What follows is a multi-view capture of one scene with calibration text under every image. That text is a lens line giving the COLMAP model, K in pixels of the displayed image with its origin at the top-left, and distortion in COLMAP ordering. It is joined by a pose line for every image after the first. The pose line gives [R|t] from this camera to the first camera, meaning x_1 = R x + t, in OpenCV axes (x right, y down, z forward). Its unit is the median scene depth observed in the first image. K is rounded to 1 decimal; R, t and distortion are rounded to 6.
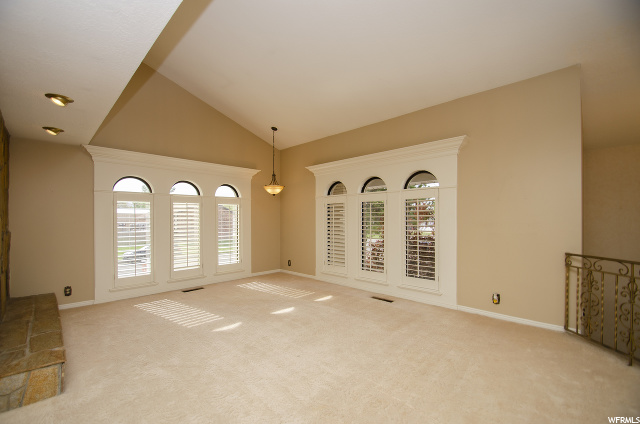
lens RADIAL K [[281.3, 0, 316.9], [0, 281.3, 220.5], [0, 0, 1]] dist [0.001719, 0.000158]
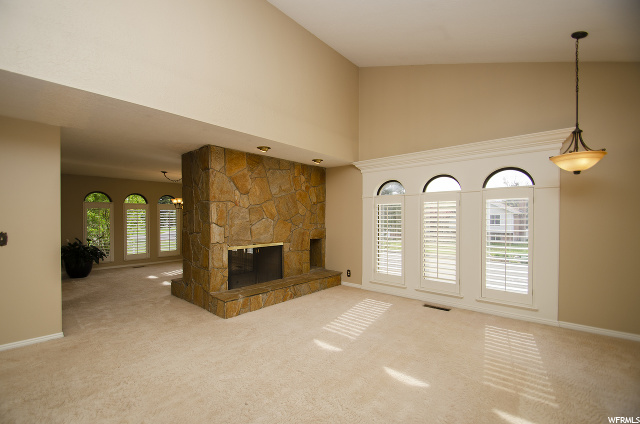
lens RADIAL K [[281.3, 0, 316.9], [0, 281.3, 220.5], [0, 0, 1]] dist [0.001719, 0.000158]
pose [[0.048812, 0.005935, -0.998790, 0.407793], [-0.013481, 0.999895, 0.005283, -0.006591], [0.998717, 0.013207, 0.048887, 0.694452]]
